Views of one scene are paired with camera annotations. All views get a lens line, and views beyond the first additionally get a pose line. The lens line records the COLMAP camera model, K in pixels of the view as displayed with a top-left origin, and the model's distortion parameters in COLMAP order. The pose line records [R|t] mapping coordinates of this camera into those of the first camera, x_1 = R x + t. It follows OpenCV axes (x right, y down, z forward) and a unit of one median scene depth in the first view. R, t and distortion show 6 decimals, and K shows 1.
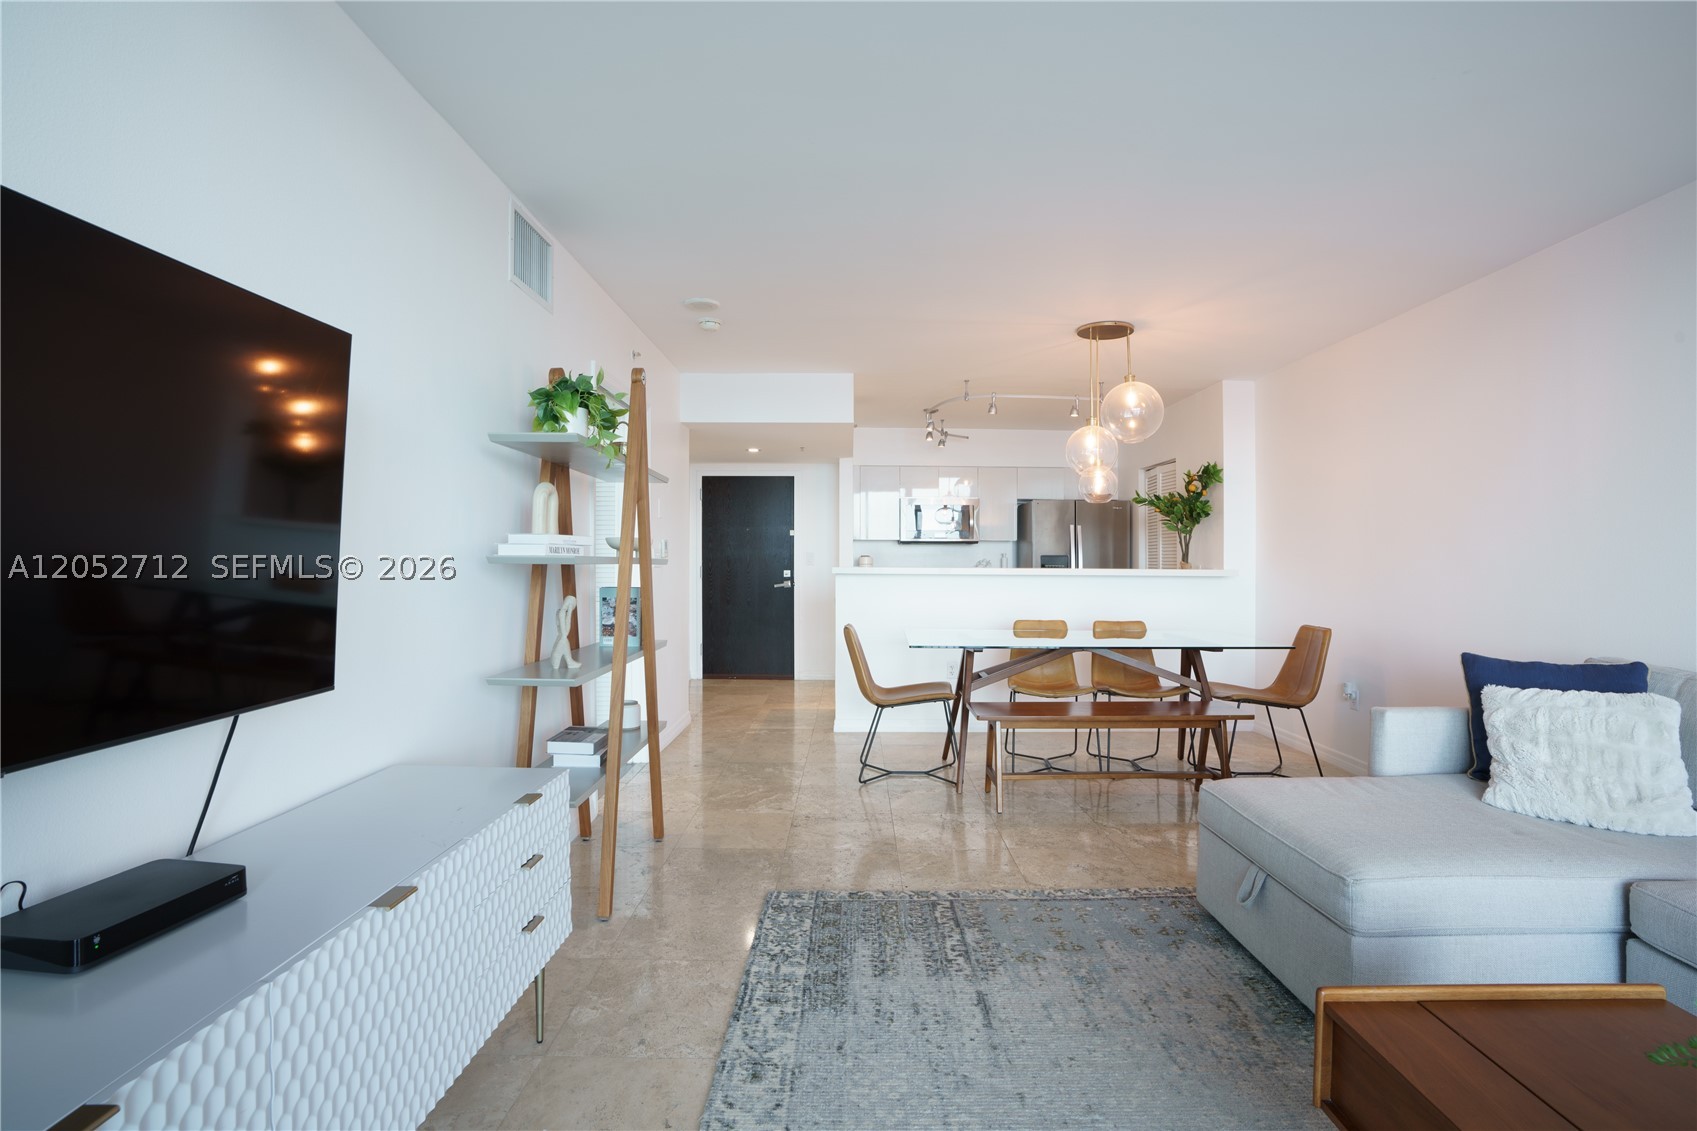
lens RADIAL K [[782.9, 0, 852.9], [0, 782.9, 562.0], [0, 0, 1]] dist [-0.069032, 0.027003]
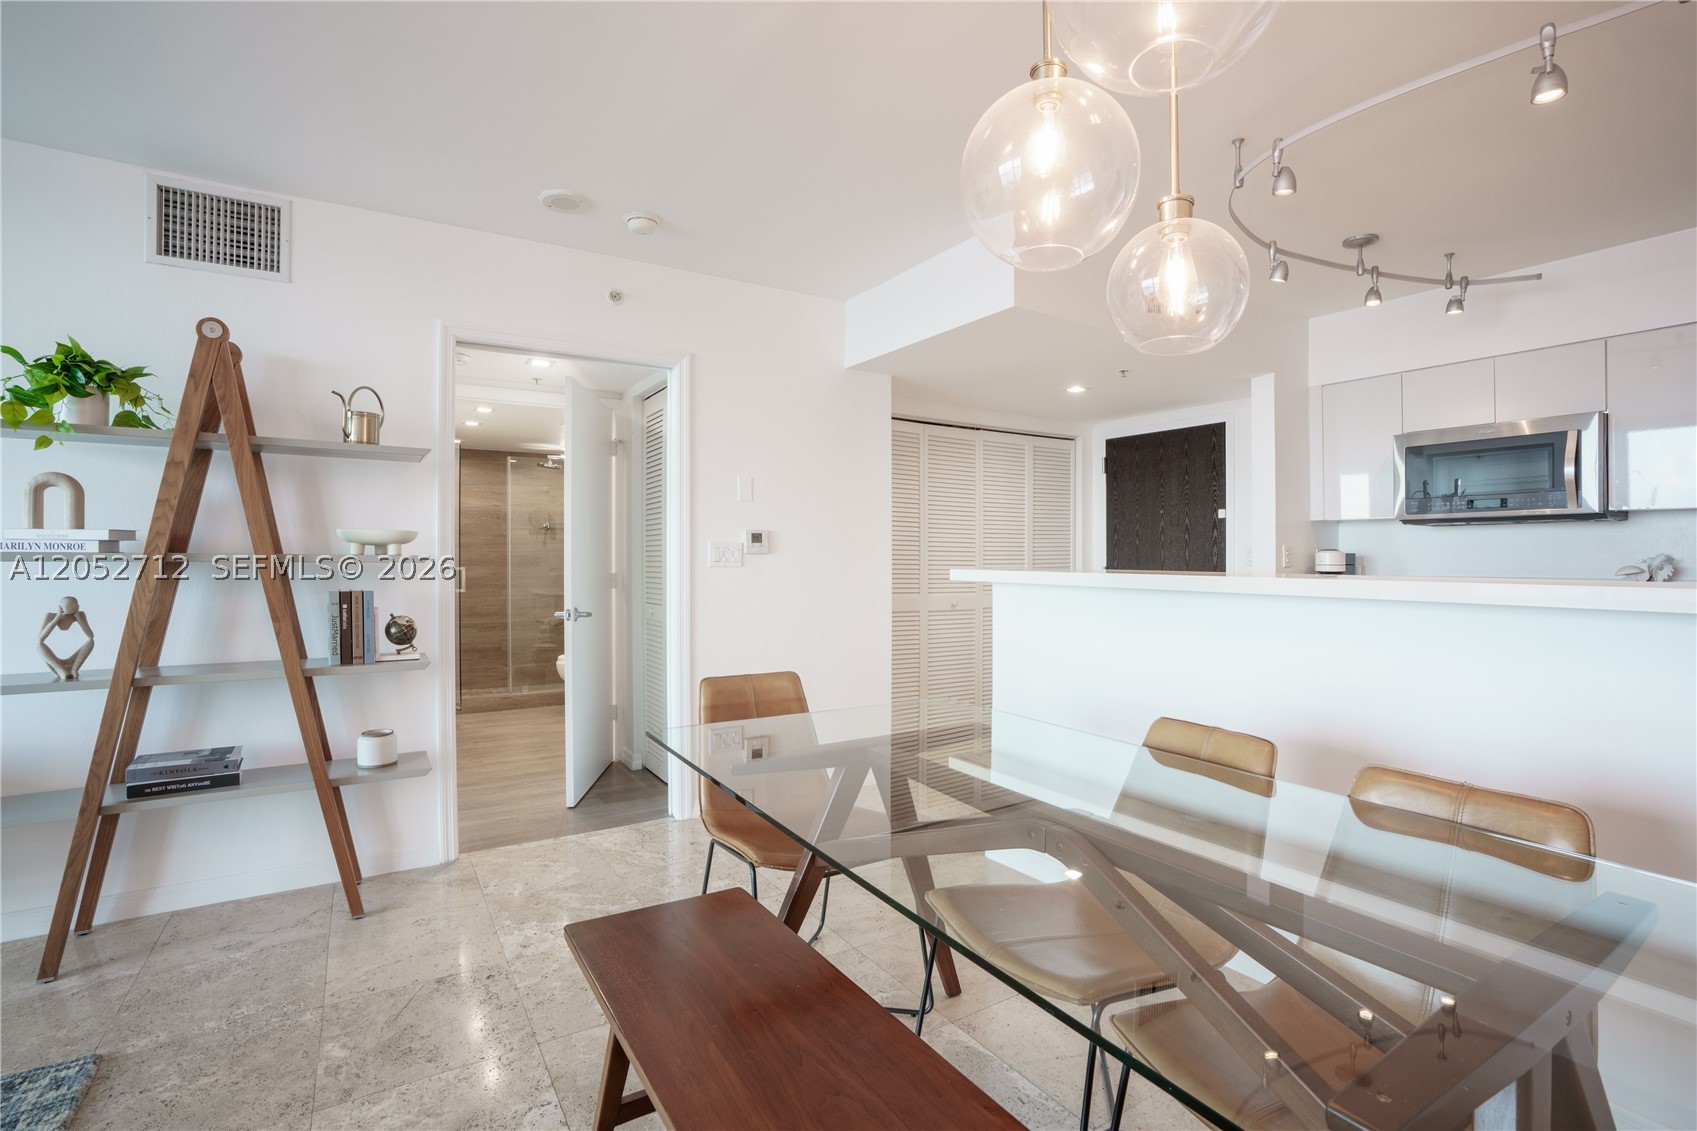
lens RADIAL K [[782.9, 0, 852.9], [0, 782.9, 562.0], [0, 0, 1]] dist [-0.069032, 0.027003]
pose [[0.537809, 0.001600, -0.843065, 0.760660], [-0.001092, 0.999999, 0.001201, 0.000976], [0.843066, 0.000275, 0.537810, 1.168476]]
